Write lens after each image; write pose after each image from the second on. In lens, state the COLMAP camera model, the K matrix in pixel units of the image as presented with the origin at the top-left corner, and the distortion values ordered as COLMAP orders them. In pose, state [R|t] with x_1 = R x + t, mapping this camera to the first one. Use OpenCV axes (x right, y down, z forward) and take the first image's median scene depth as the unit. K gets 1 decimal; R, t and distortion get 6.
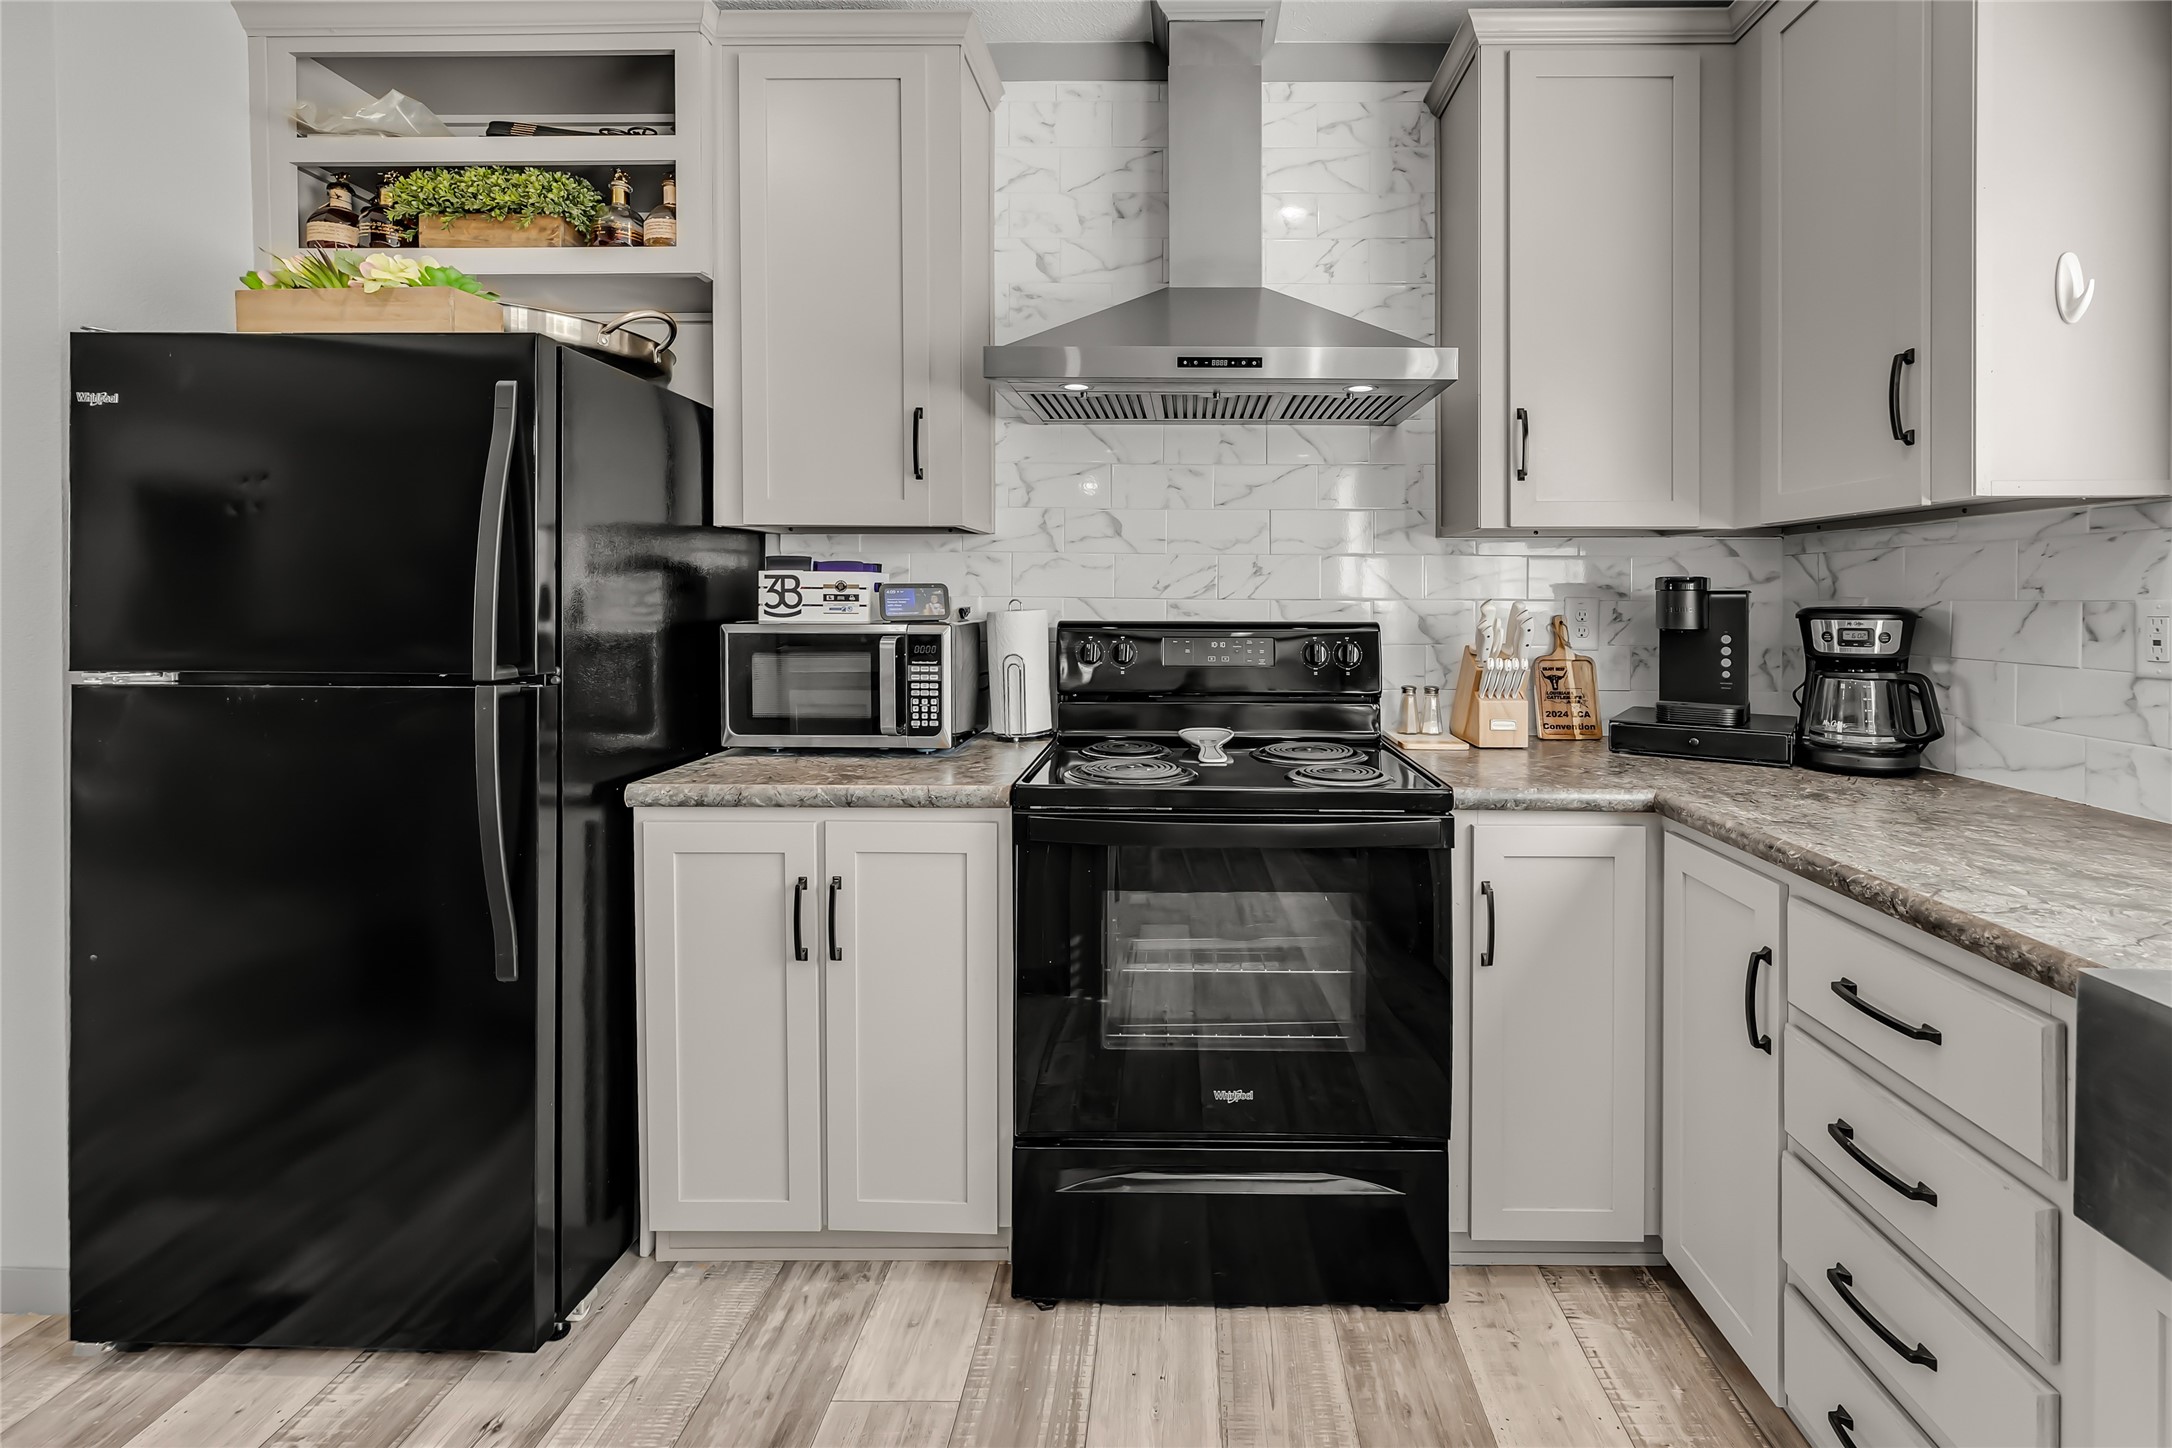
lens RADIAL K [[921.8, 0, 1192.7], [0, 921.8, 604.4], [0, 0, 1]] dist [-0.000310, 0.000079]
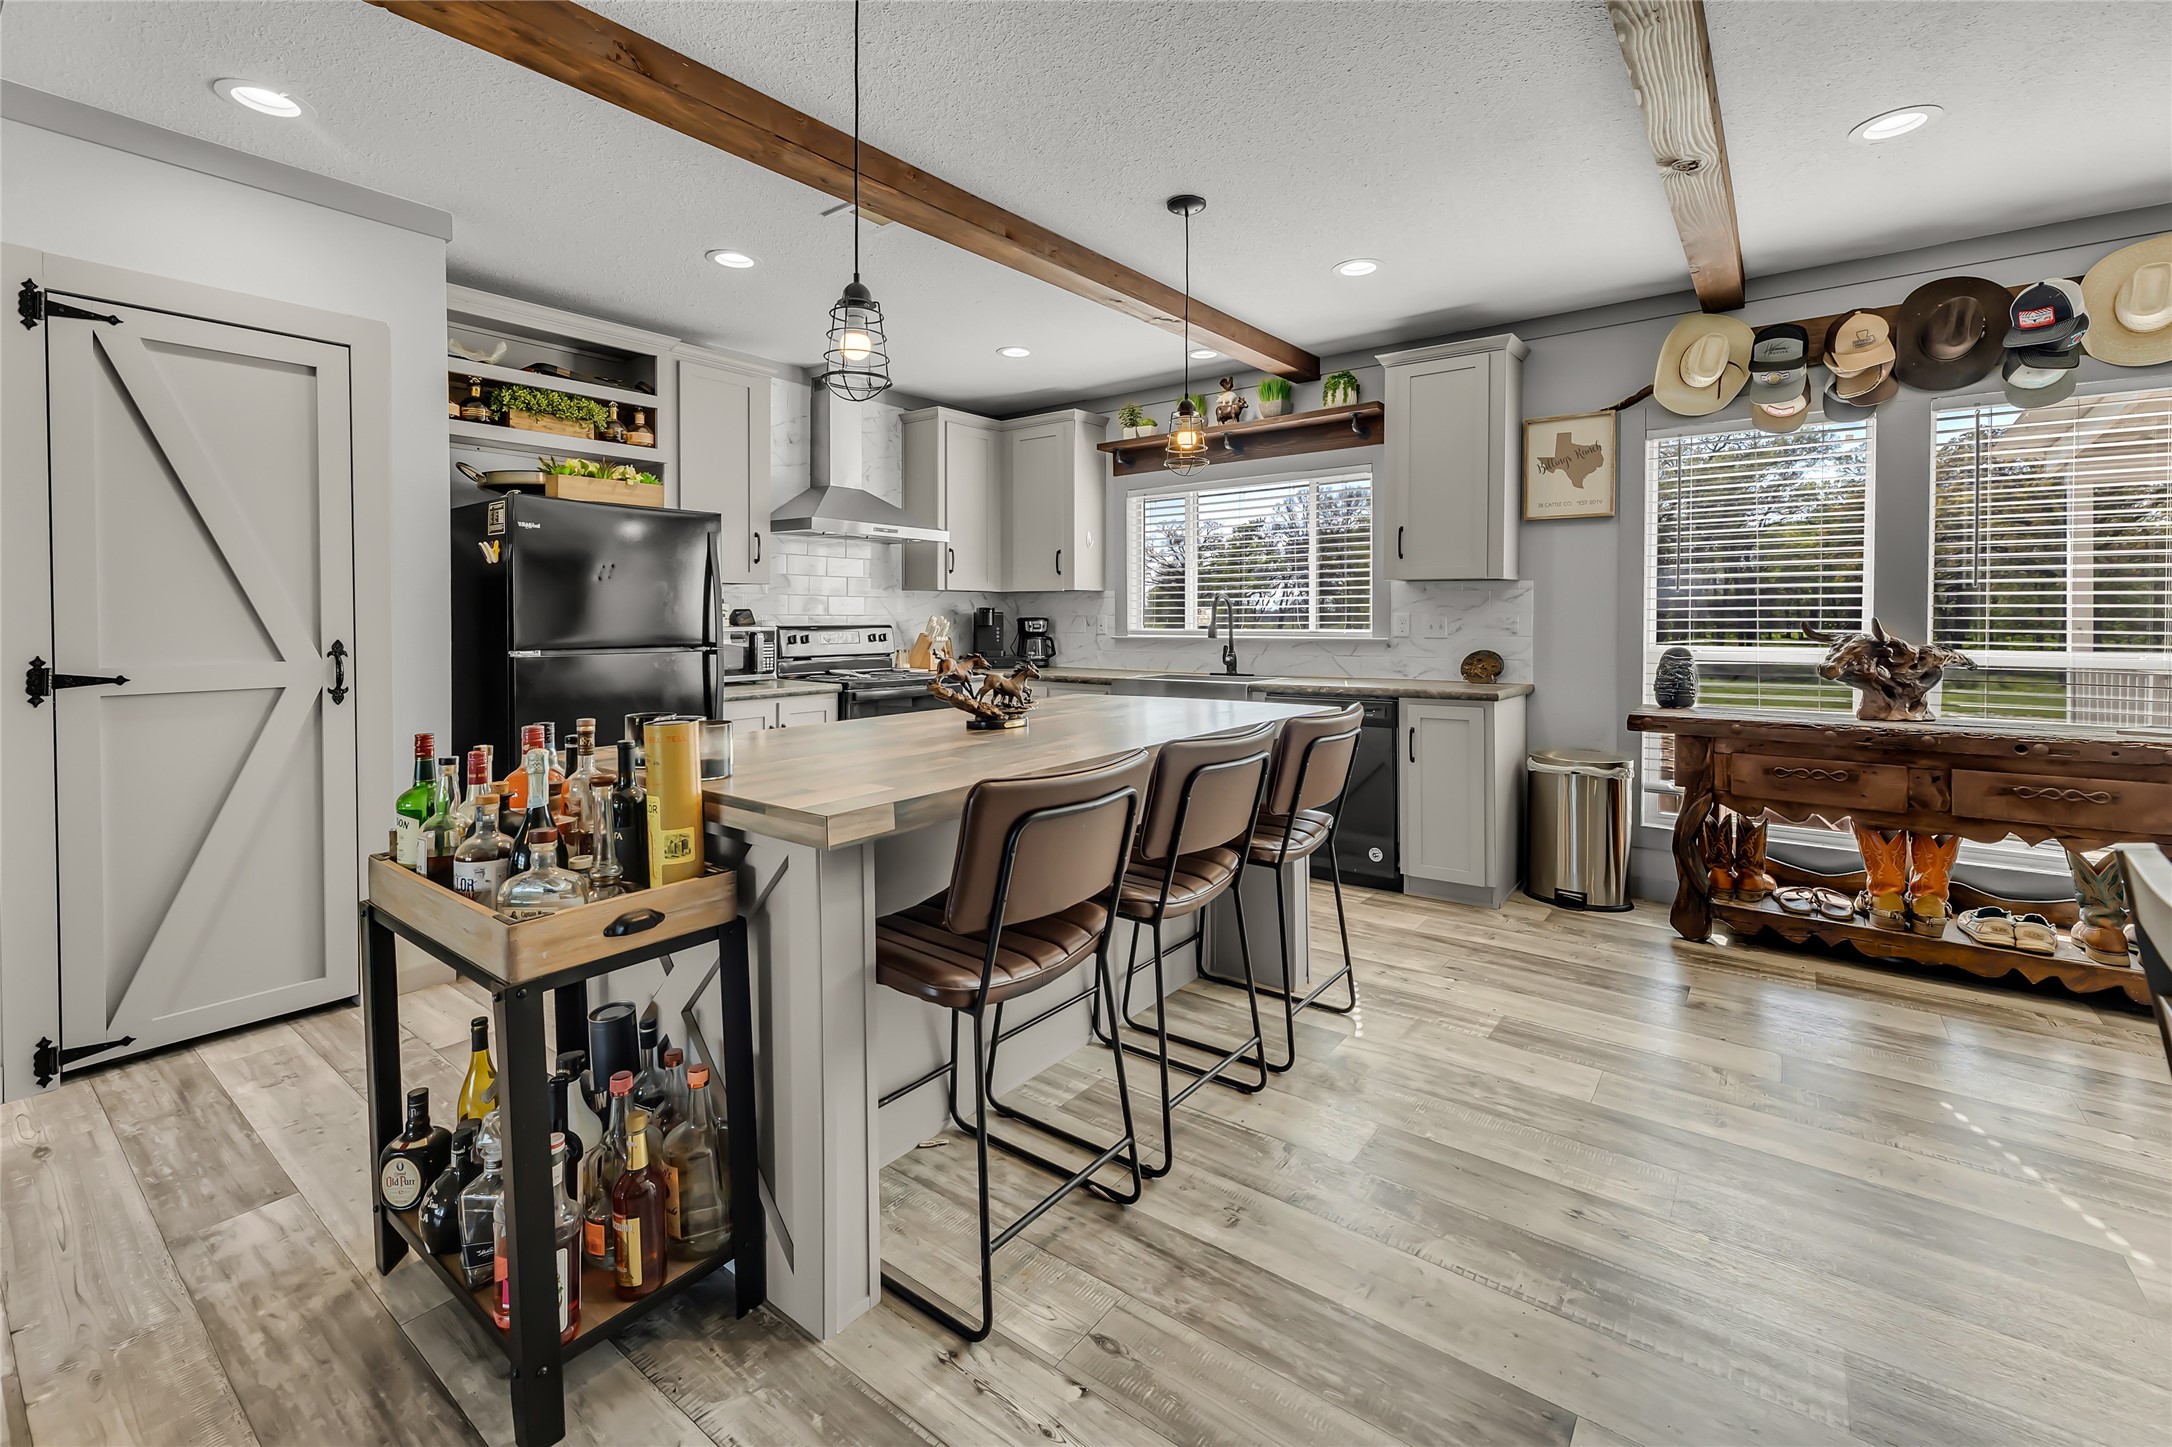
lens RADIAL K [[910.2, 0, 1088.7], [0, 910.2, 603.2], [0, 0, 1]] dist [-0.001998, -0.000034]
pose [[0.611395, 0.007961, 0.791285, -1.716205], [0.004420, 0.999899, -0.013475, -0.003364], [-0.791313, 0.011736, 0.611299, -1.124964]]
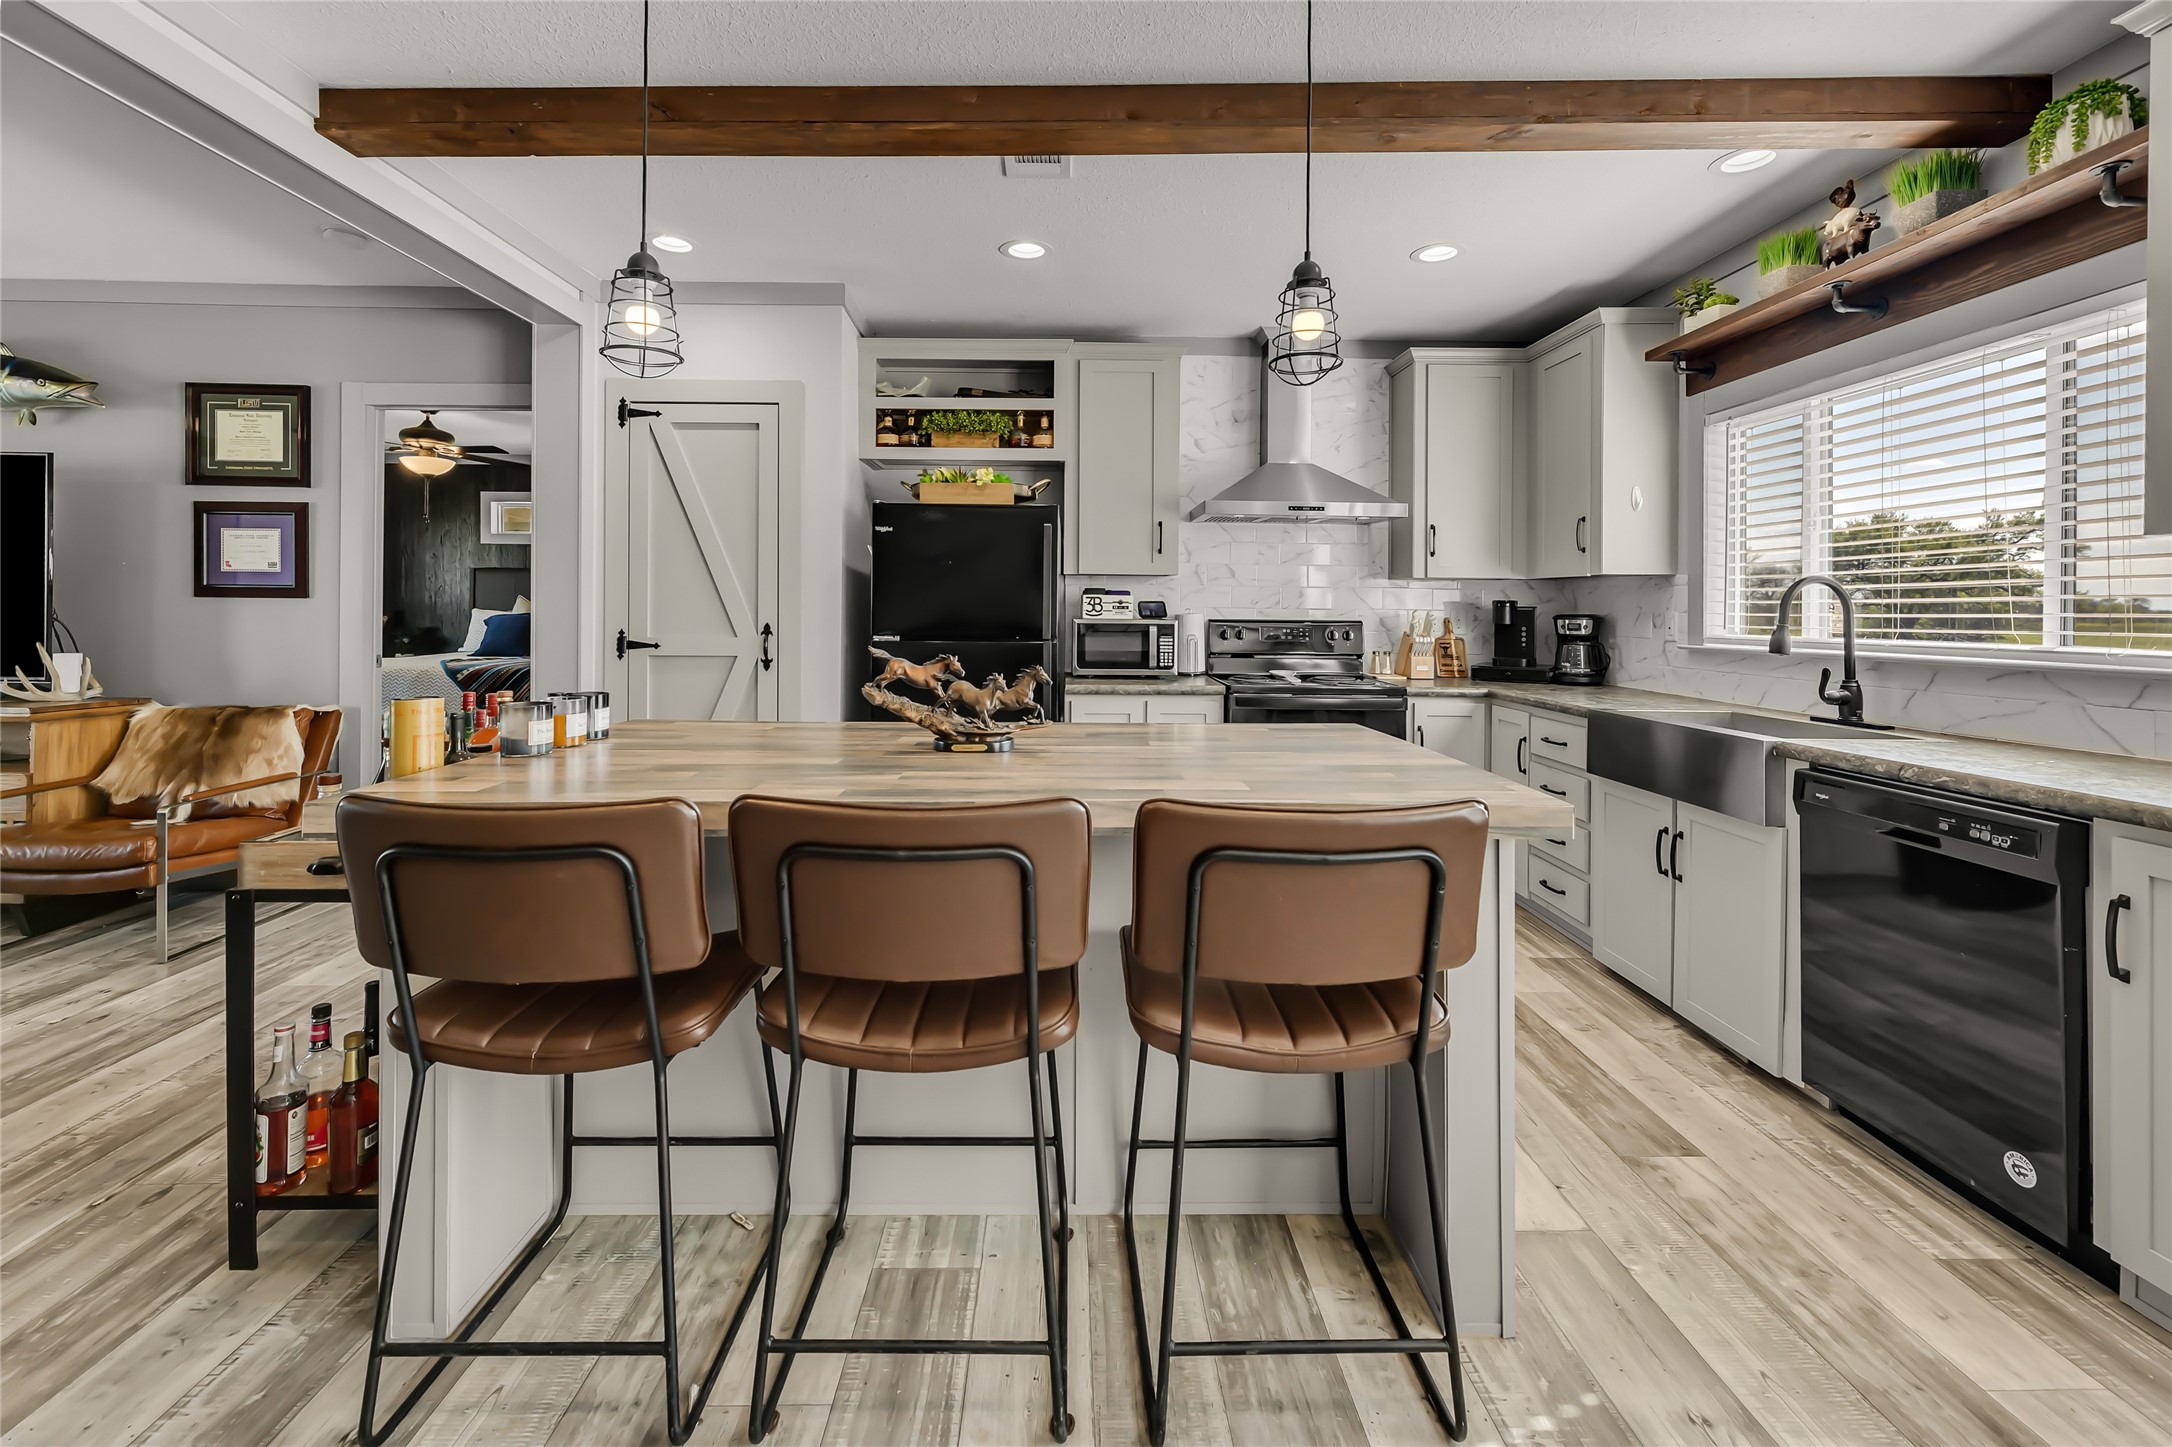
lens RADIAL K [[910.2, 0, 1088.7], [0, 910.2, 603.2], [0, 0, 1]] dist [-0.001998, -0.000034]
pose [[0.999846, 0.005914, 0.016531, -0.548431], [-0.005840, 0.999973, -0.004496, -0.007929], [-0.016557, 0.004399, 0.999853, -1.275167]]
